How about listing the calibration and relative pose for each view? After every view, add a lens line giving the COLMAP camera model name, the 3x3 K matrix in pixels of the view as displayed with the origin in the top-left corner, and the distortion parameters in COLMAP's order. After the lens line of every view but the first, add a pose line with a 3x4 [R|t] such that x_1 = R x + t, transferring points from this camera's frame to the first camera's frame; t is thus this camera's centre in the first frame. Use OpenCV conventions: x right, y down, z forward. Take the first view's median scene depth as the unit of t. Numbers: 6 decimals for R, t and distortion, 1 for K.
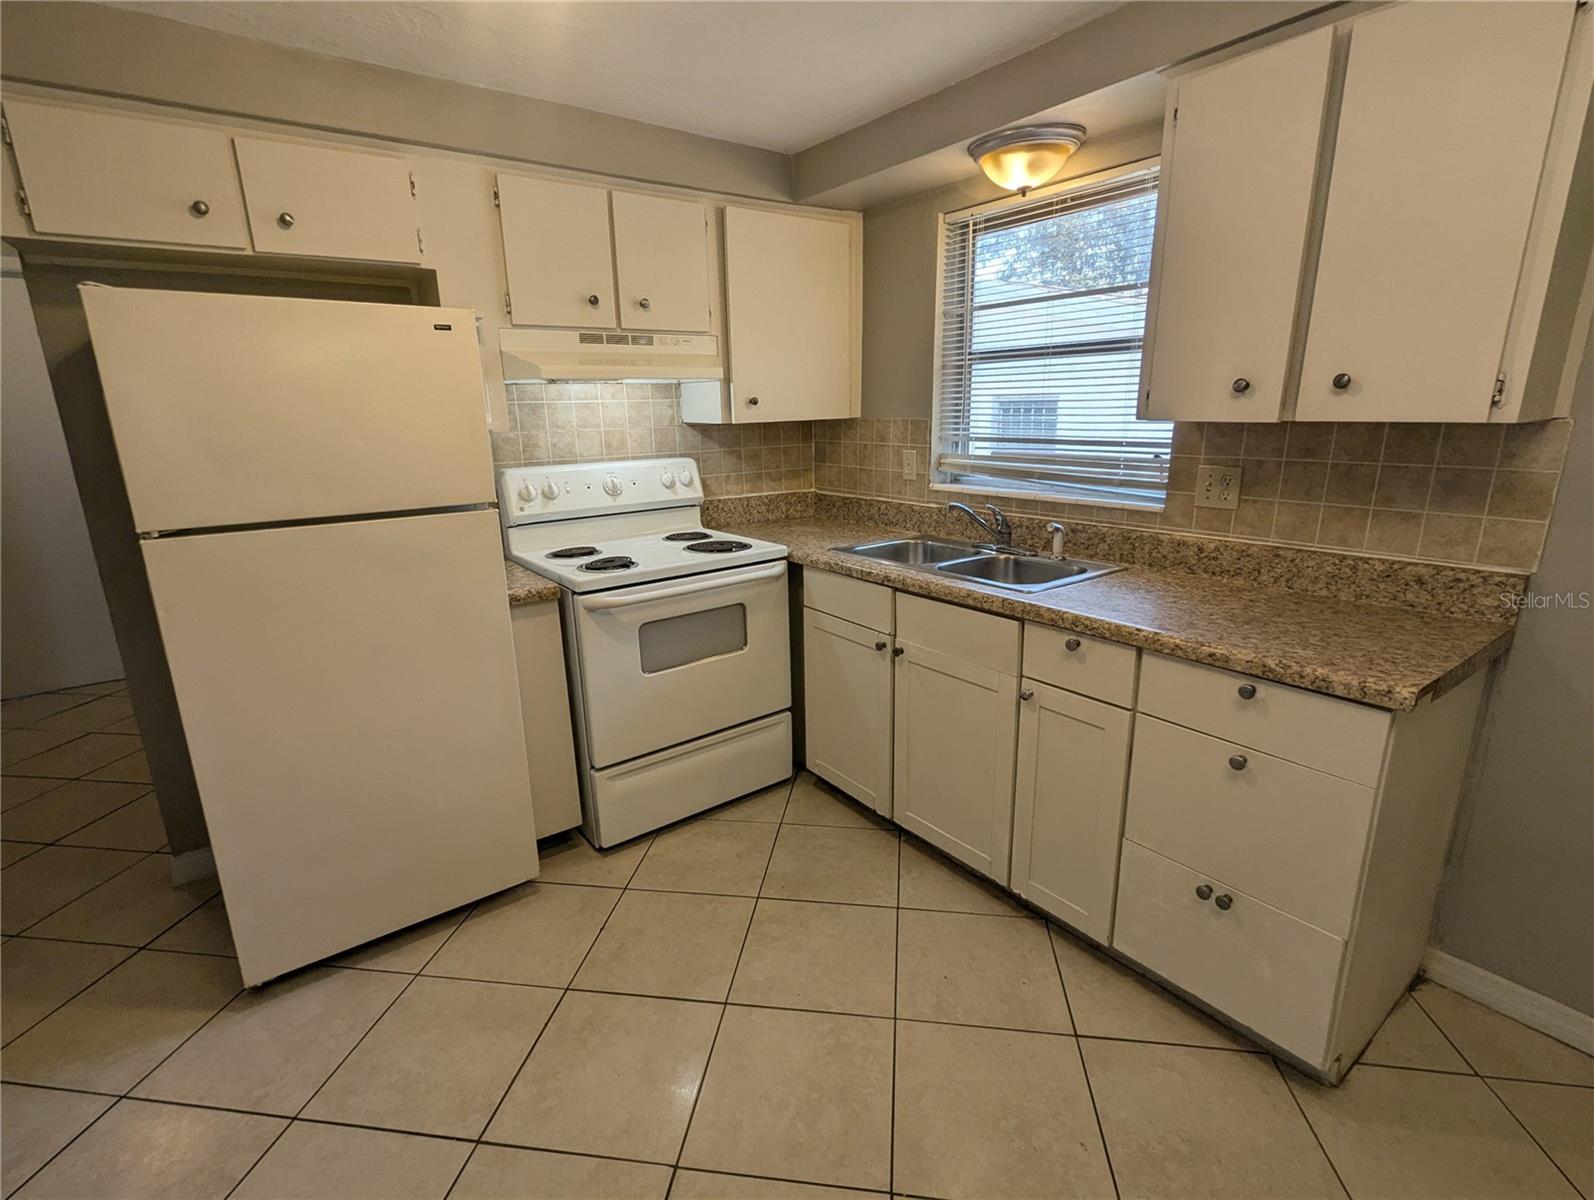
lens RADIAL K [[753.2, 0, 792.7], [0, 753.2, 605.8], [0, 0, 1]] dist [-0.002835, 0.001670]
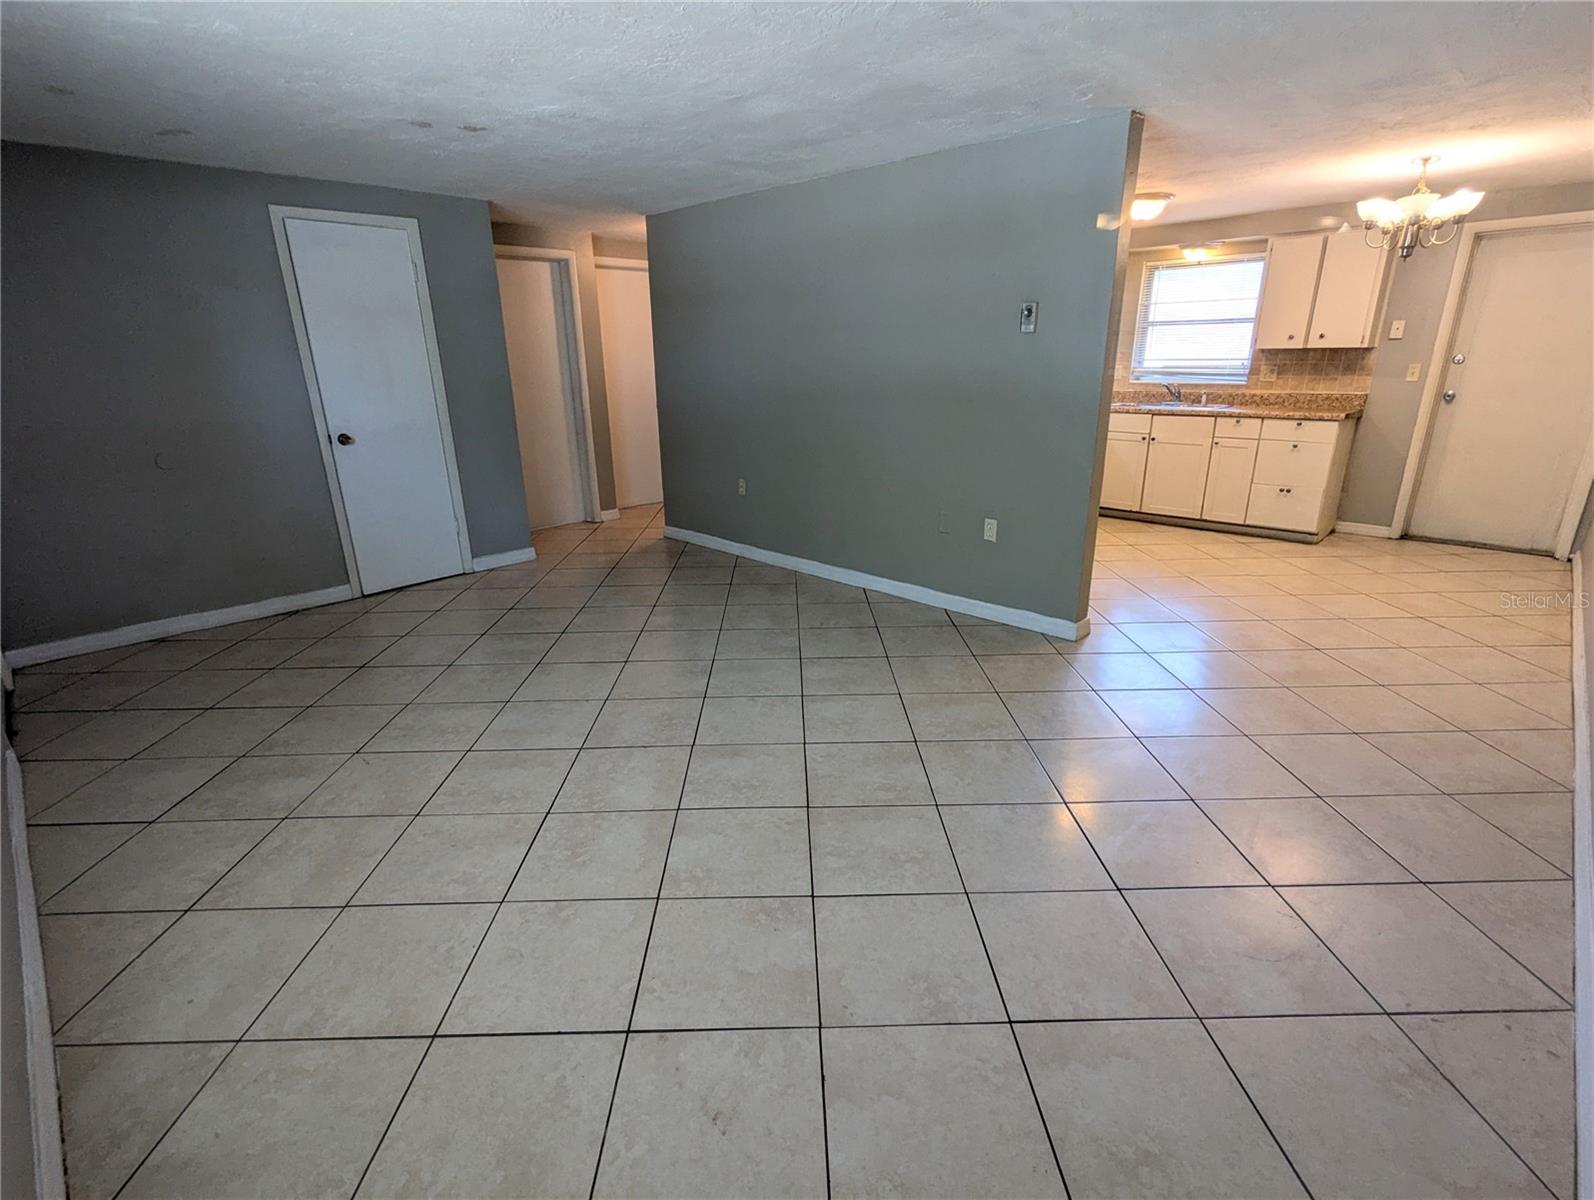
lens RADIAL K [[753.2, 0, 798.2], [0, 753.2, 605.2], [0, 0, 1]] dist [-0.002835, 0.001670]
pose [[0.987481, -0.043572, 0.151601, -1.630908], [0.034614, 0.997523, 0.061235, 0.471315], [-0.153893, -0.055221, 0.986543, -1.549000]]
